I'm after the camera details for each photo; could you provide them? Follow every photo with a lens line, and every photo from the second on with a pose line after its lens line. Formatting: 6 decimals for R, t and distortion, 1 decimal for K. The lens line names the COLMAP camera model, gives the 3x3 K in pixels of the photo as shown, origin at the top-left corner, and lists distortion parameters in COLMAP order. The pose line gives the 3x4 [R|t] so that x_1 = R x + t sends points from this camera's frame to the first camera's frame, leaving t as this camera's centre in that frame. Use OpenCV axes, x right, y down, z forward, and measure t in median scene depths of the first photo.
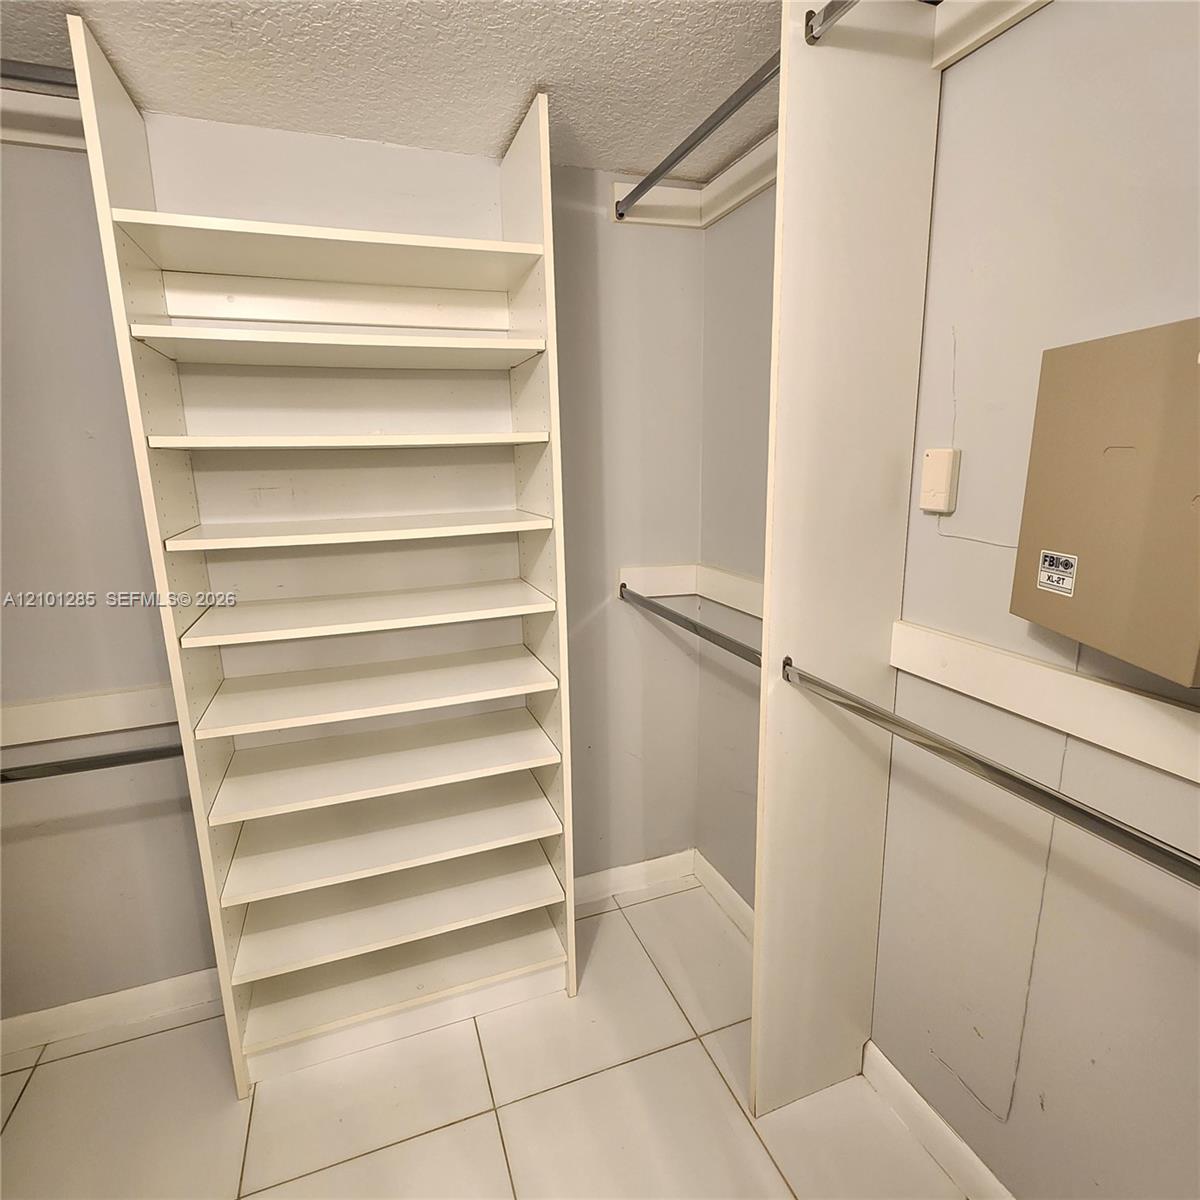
lens RADIAL K [[661.0, 0, 591.2], [0, 661.0, 590.8], [0, 0, 1]] dist [-0.006159, -0.001134]
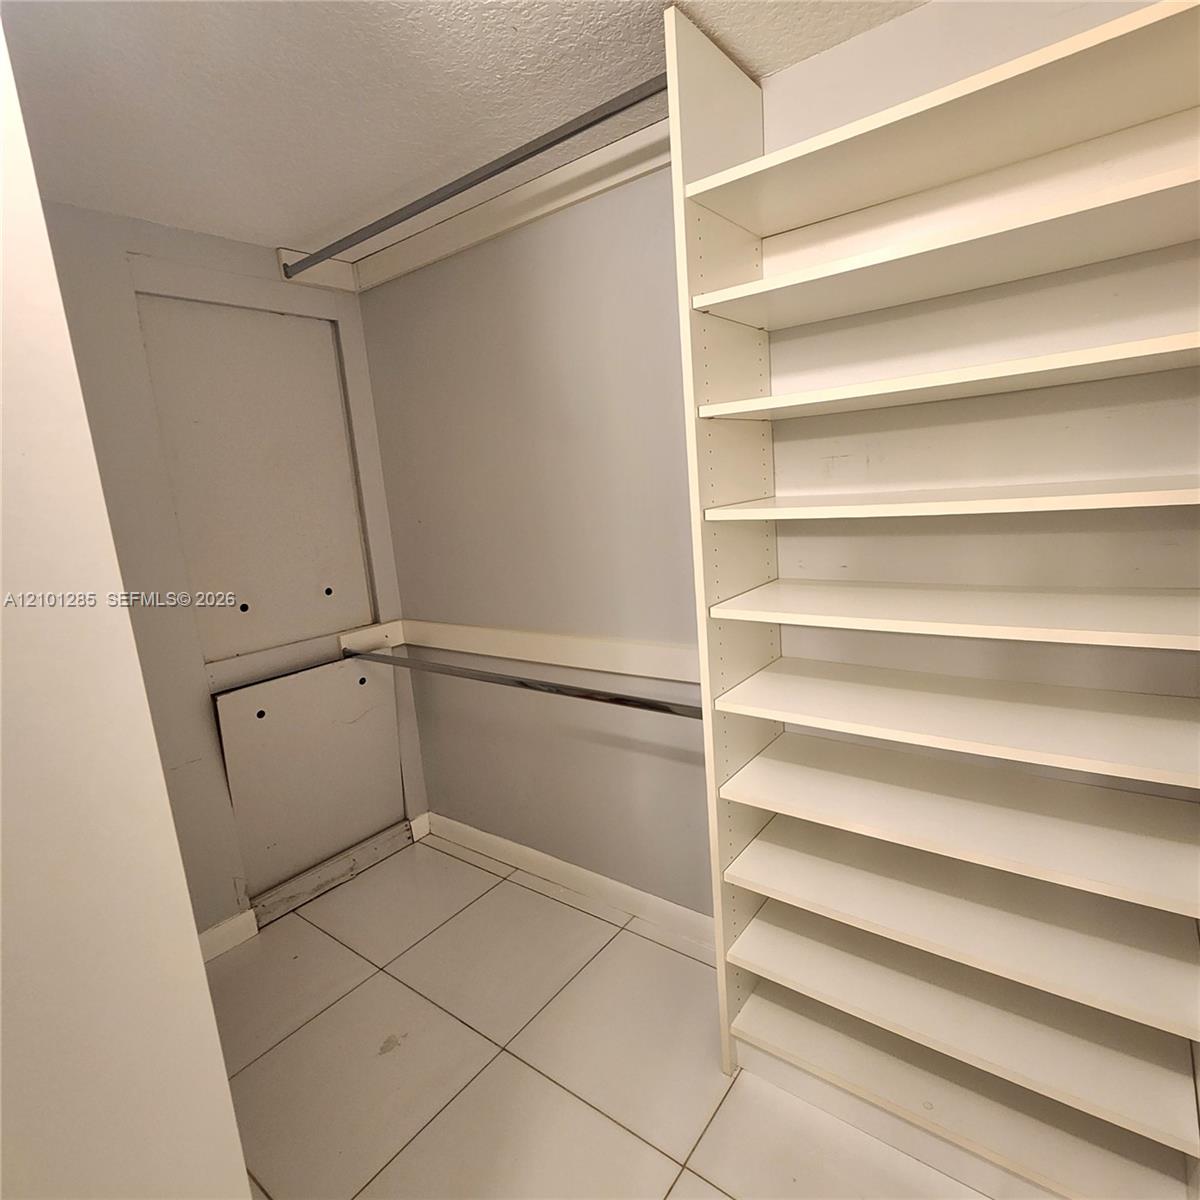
lens RADIAL K [[661.0, 0, 591.2], [0, 661.0, 590.8], [0, 0, 1]] dist [-0.006159, -0.001134]
pose [[0.539326, 0.121730, -0.833252, 0.103426], [-0.099493, 0.991777, 0.080493, -0.014341], [0.836199, 0.039491, 0.547003, 0.261074]]
